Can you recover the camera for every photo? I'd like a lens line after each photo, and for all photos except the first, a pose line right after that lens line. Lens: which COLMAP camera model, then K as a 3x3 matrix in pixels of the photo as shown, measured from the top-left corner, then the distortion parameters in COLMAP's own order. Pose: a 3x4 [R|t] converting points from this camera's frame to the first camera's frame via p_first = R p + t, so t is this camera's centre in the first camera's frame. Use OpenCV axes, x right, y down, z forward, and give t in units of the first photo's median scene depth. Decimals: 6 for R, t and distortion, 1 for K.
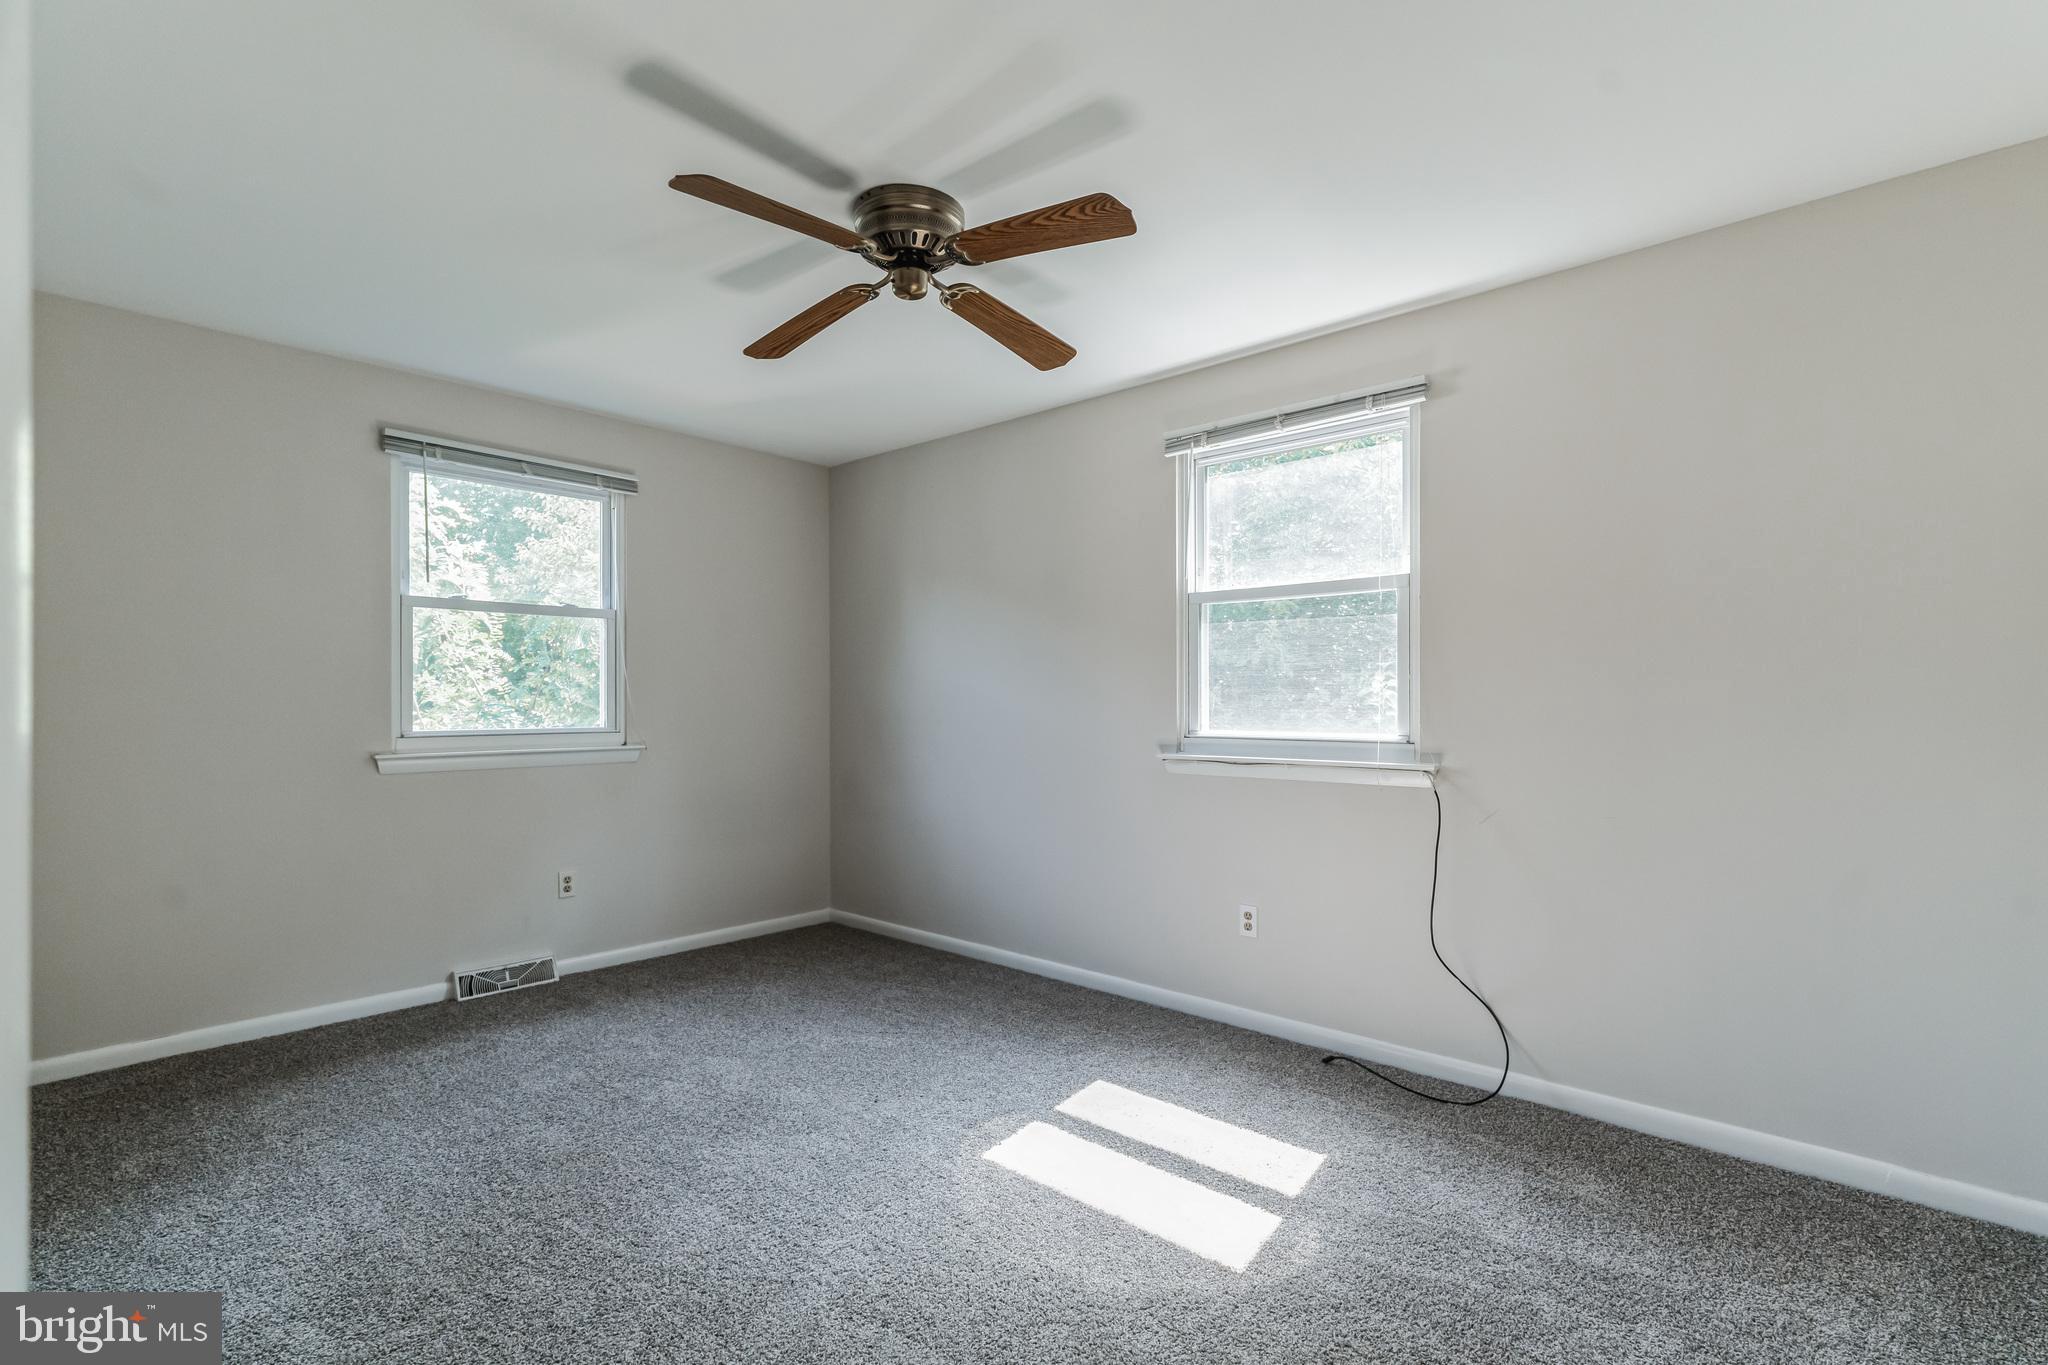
lens RADIAL K [[958.2, 0, 1023.6], [0, 958.2, 696.7], [0, 0, 1]] dist [0.000725, 0.000090]
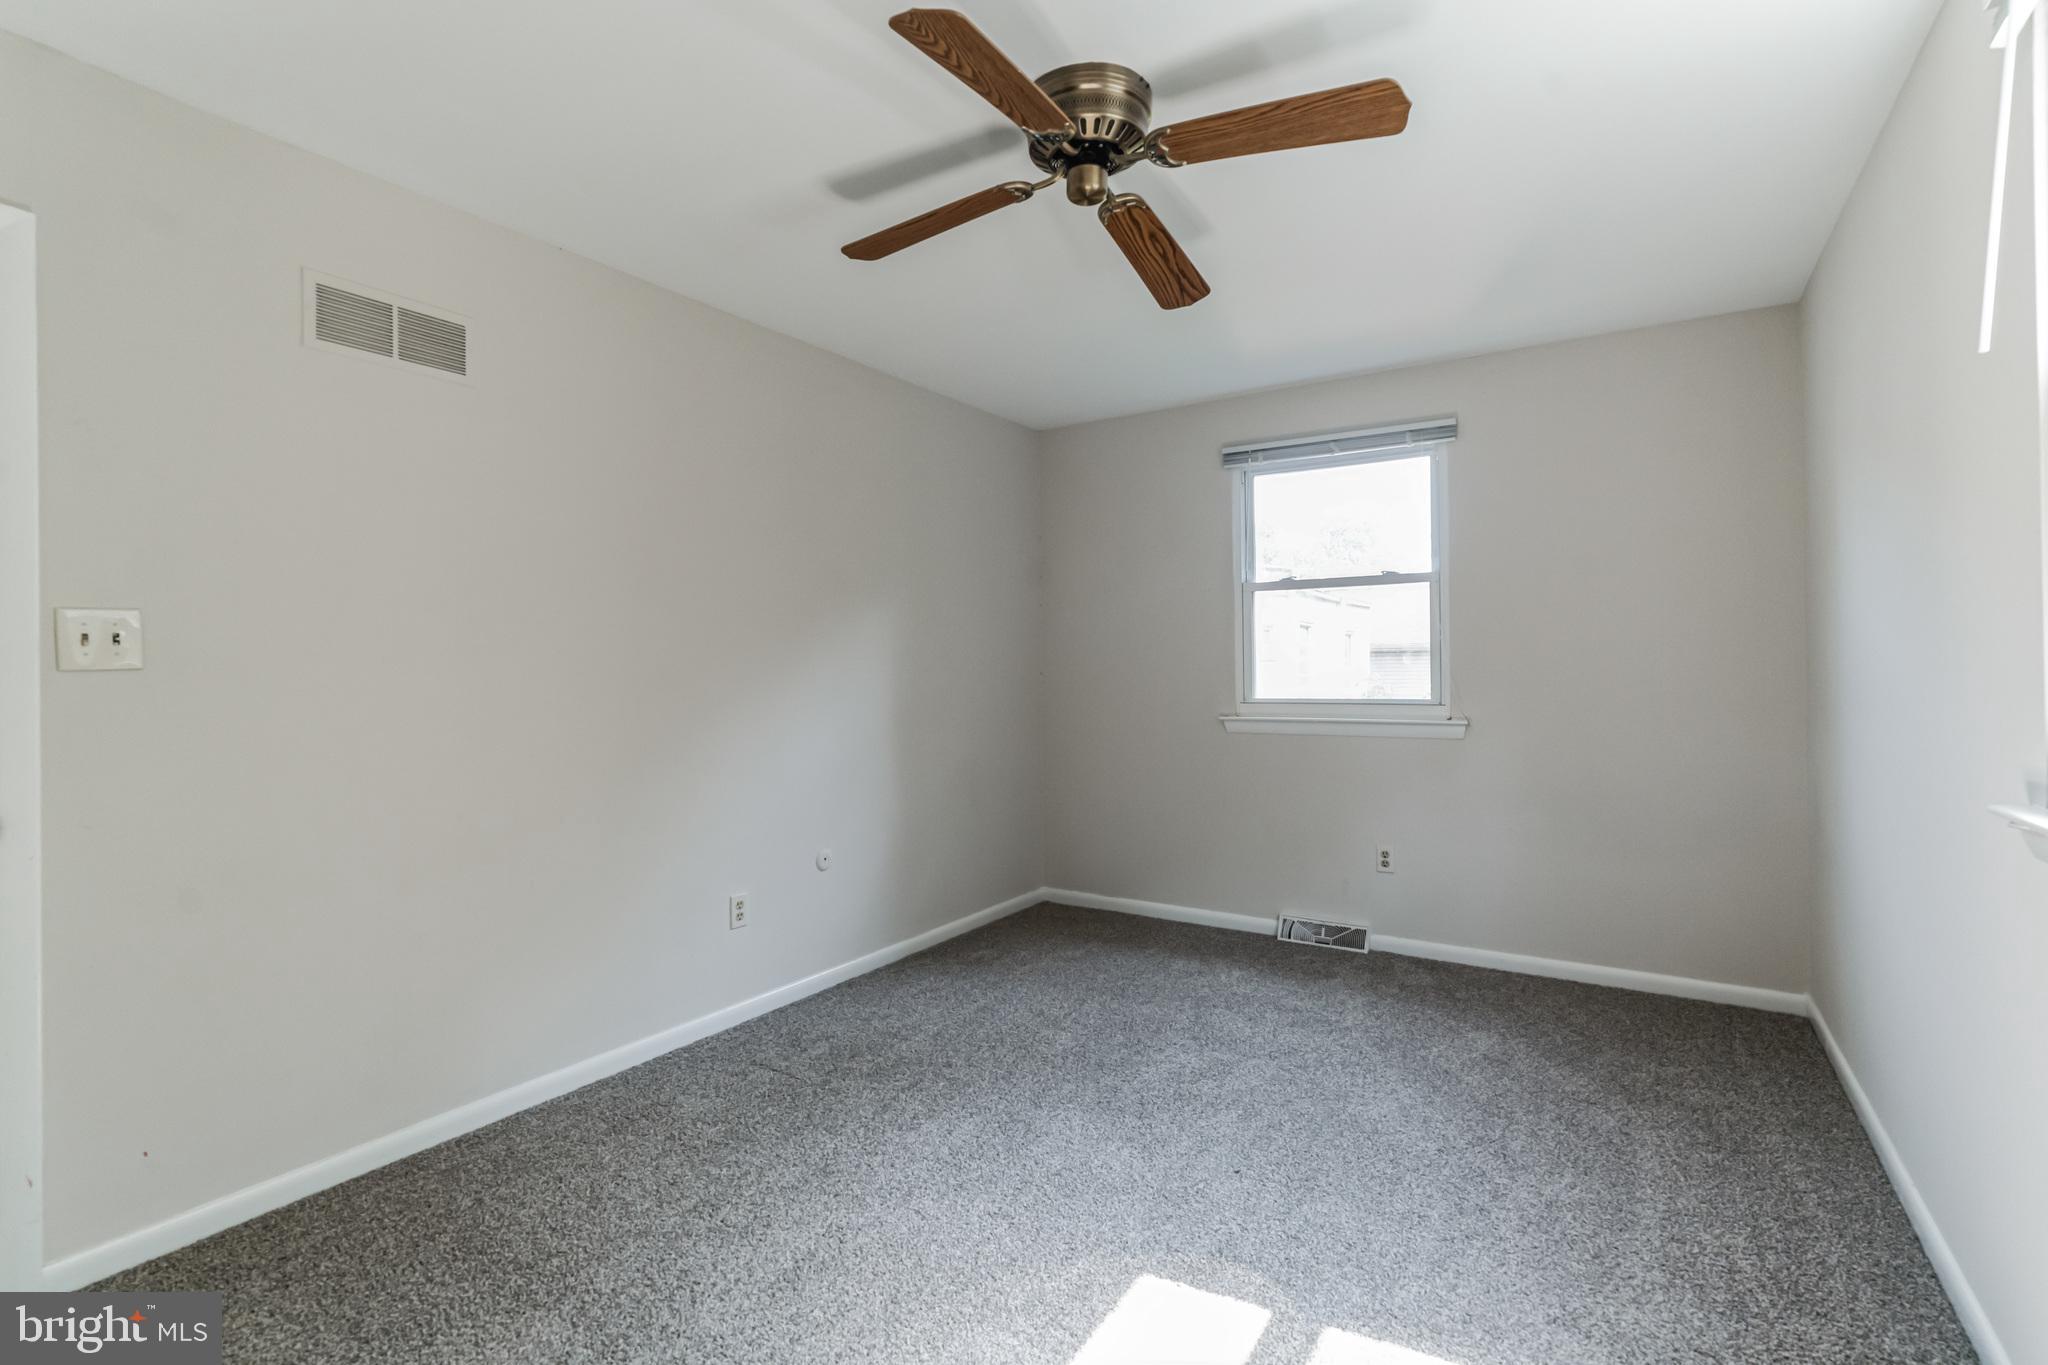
lens RADIAL K [[949.0, 0, 1027.4], [0, 949.0, 668.1], [0, 0, 1]] dist [0.020806, 0.000090]
pose [[0.167732, -0.006664, -0.985810, 0.501468], [0.014262, 0.999889, -0.004333, 0.000111], [0.985729, -0.013333, 0.167808, 0.571908]]
